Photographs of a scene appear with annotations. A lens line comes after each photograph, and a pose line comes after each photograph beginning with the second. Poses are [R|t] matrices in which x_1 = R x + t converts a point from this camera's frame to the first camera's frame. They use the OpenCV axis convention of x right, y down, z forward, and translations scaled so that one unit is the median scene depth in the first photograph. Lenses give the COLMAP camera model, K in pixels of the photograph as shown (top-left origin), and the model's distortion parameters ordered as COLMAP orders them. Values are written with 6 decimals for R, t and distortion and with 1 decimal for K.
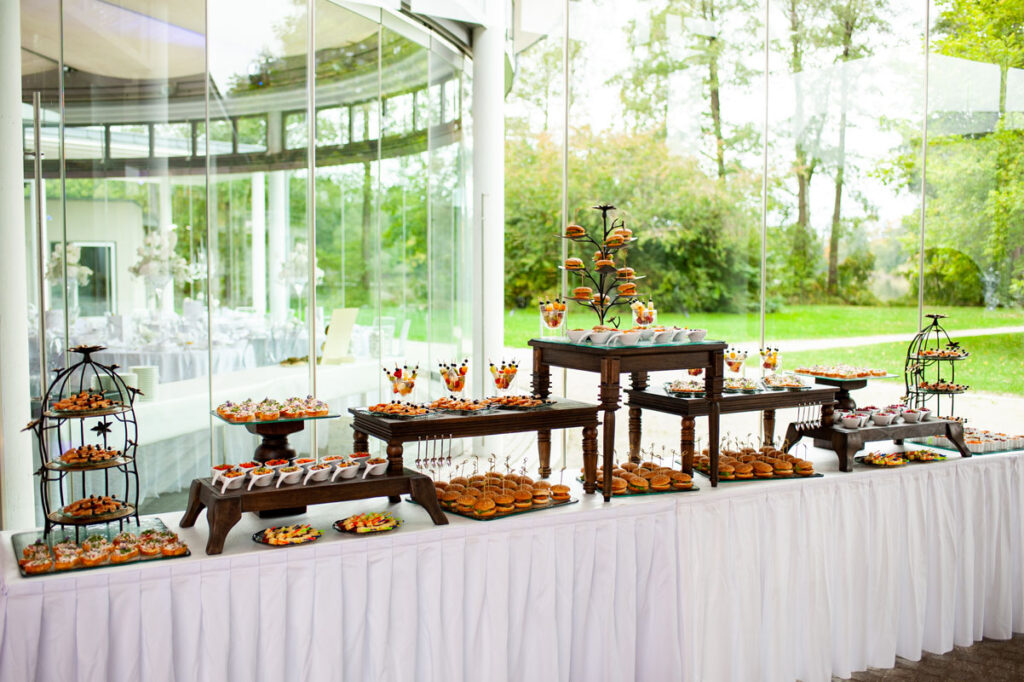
lens RADIAL K [[1034.3, 0, 512.0], [0, 1034.3, 341.0], [0, 0, 1]] dist [-0.001090, 0.000011]
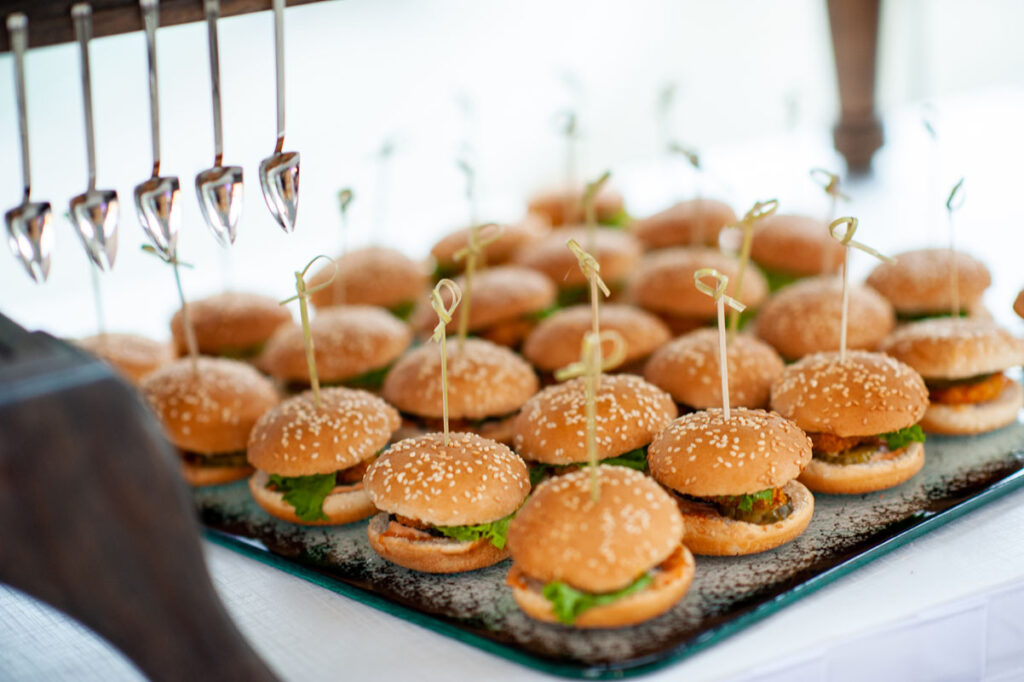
lens RADIAL K [[2533.8, 0, 512.0], [0, 2533.8, 341.0], [0, 0, 1]] dist [-0.110526, -0.127002]
pose [[0.997533, -0.066644, 0.022059, -0.041355], [0.058826, 0.965047, 0.255388, 0.057423], [-0.038308, -0.253460, 0.966587, 0.699452]]
